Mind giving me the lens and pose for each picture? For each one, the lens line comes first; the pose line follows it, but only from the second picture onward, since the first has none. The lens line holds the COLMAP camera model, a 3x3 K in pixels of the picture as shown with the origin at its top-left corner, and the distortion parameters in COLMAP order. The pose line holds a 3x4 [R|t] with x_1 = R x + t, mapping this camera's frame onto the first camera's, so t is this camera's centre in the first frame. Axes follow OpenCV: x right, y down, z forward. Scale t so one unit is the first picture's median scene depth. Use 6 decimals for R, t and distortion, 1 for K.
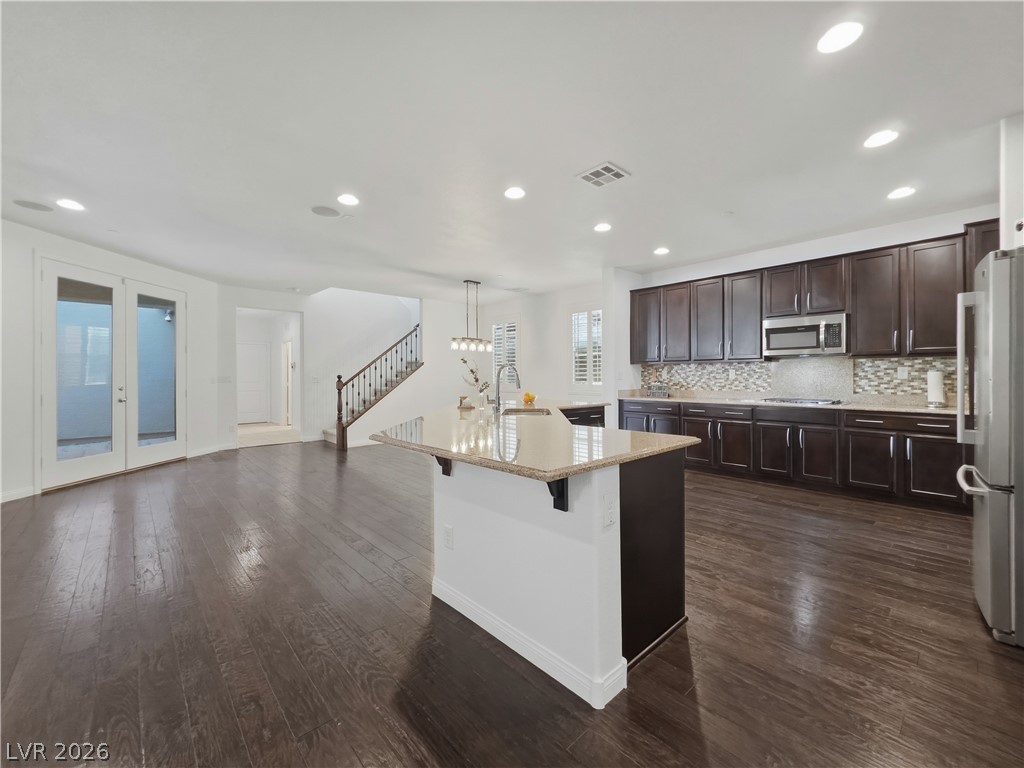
lens RADIAL K [[417.6, 0, 510.5], [0, 417.6, 377.3], [0, 0, 1]] dist [0.003230, 0.000134]
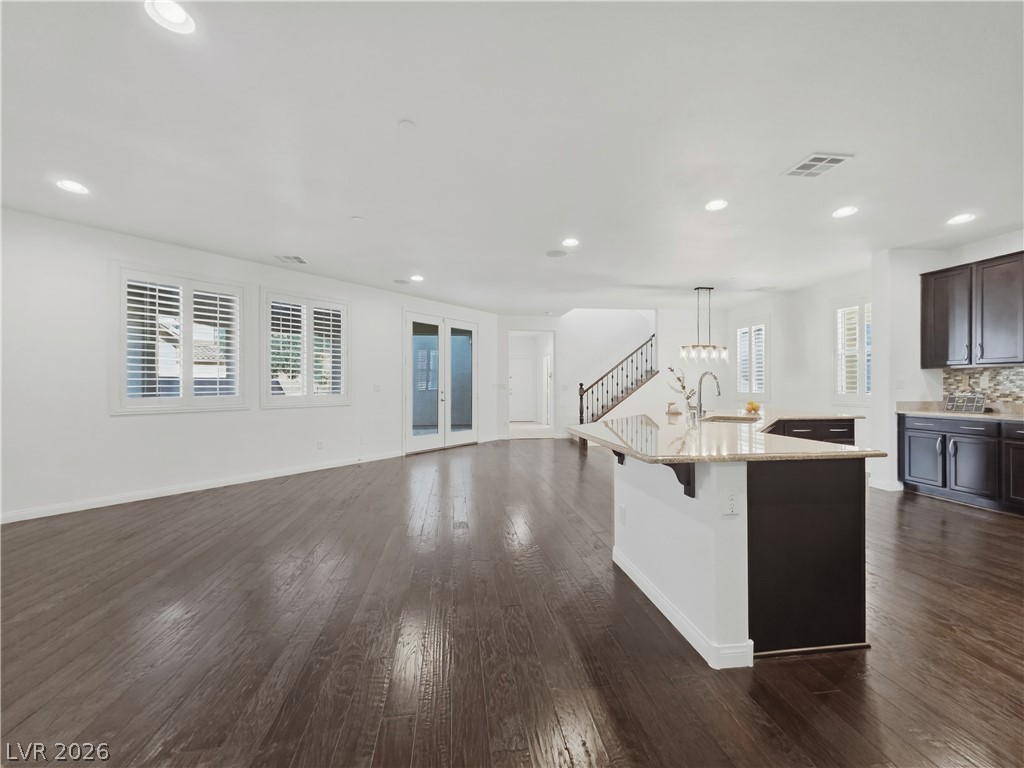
lens RADIAL K [[410.5, 0, 512.0], [0, 410.5, 384.0], [0, 0, 1]] dist [0.000641, -0.000072]
pose [[0.825218, 0.000932, -0.564814, 0.094753], [-0.002842, 0.999993, -0.002501, 0.001100], [0.564808, 0.003669, 0.825215, -0.064024]]
